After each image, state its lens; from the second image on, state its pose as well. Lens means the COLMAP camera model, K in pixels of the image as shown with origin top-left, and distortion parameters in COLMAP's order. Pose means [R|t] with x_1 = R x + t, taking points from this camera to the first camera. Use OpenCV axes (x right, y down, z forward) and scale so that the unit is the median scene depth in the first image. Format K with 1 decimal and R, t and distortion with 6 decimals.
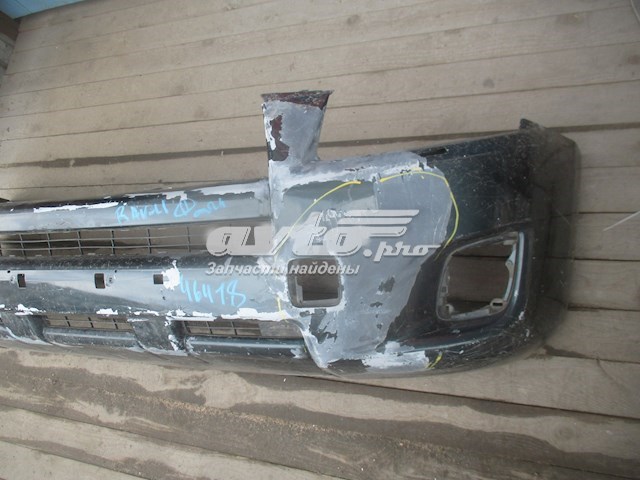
lens RADIAL K [[532.4, 0, 320.0], [0, 532.4, 240.0], [0, 0, 1]] dist [-0.027015, -0.000350]
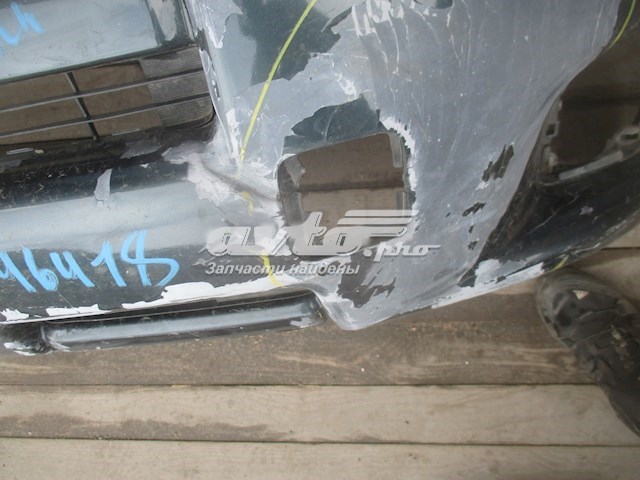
lens RADIAL K [[532.4, 0, 320.0], [0, 532.4, 240.0], [0, 0, 1]] dist [-0.027015, -0.000350]
pose [[0.943279, -0.244759, 0.224316, -0.096703], [0.118402, 0.879225, 0.461459, -0.061436], [-0.310170, -0.408725, 0.858335, 0.495006]]
